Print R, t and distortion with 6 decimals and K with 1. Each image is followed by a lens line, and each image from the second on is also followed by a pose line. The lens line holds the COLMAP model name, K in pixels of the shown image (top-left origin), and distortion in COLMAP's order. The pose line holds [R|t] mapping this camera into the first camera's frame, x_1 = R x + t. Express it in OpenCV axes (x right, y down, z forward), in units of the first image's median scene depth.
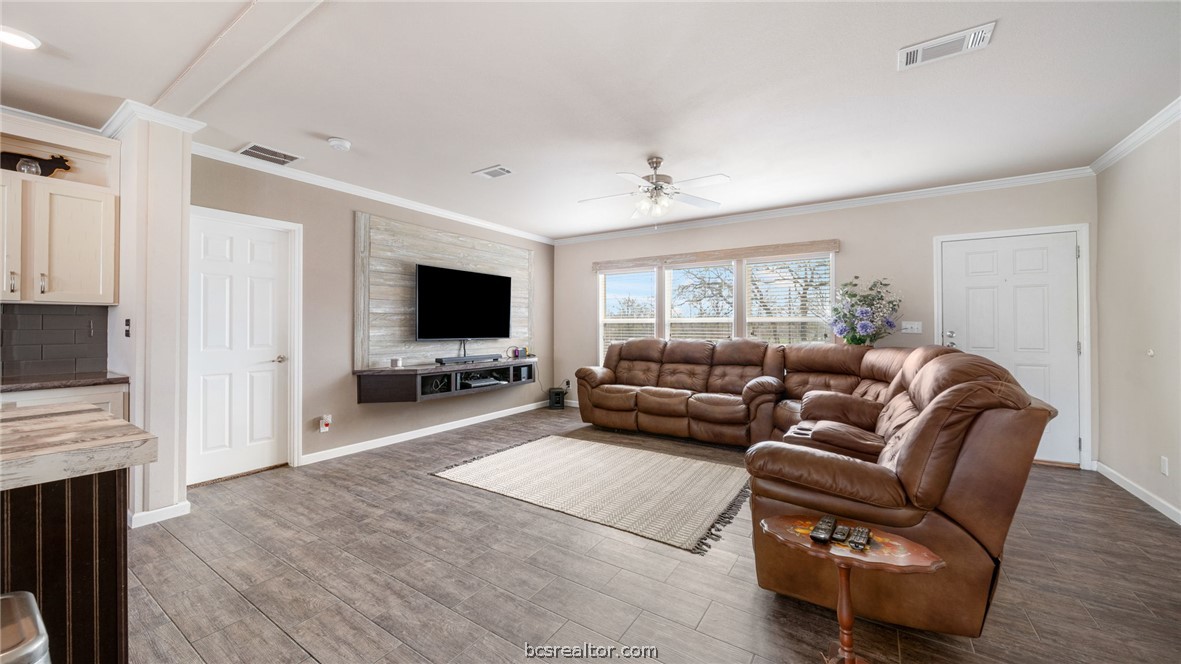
lens RADIAL K [[423.1, 0, 590.2], [0, 423.1, 324.9], [0, 0, 1]] dist [0.001927, -0.000367]
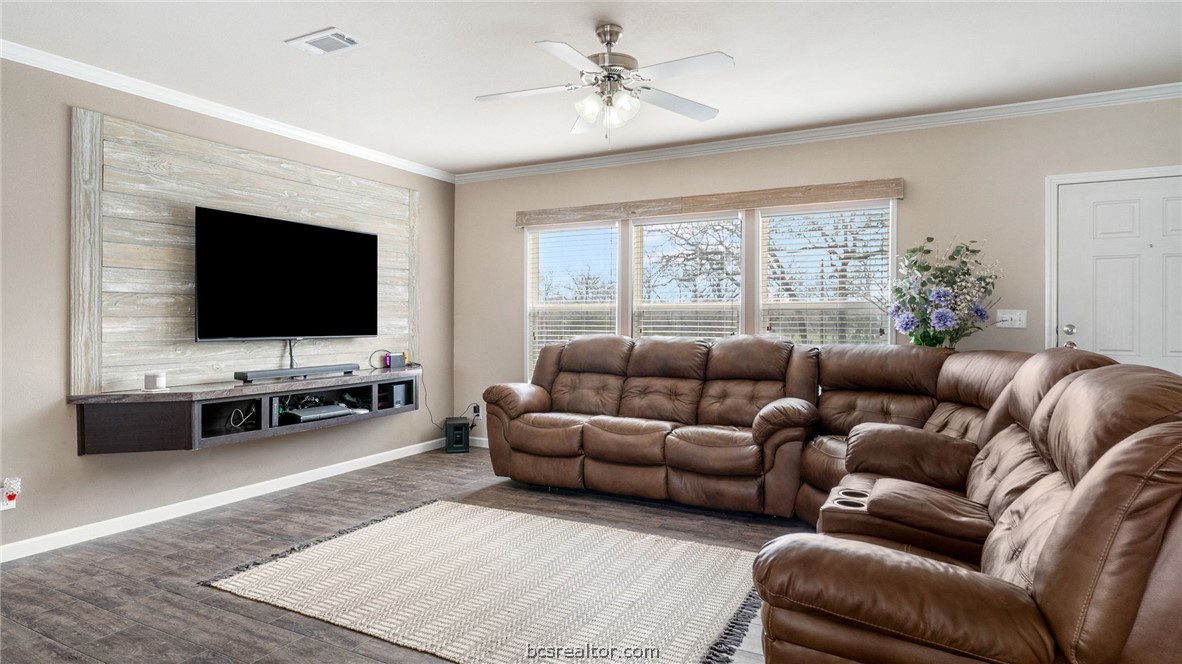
lens RADIAL K [[635.9, 0, 591.7], [0, 635.9, 330.6], [0, 0, 1]] dist [0.002041, 0.000327]
pose [[0.995548, -0.001049, 0.094250, 0.040833], [-0.001312, 0.999687, 0.024977, 0.000674], [-0.094247, -0.024990, 0.995235, 0.108349]]
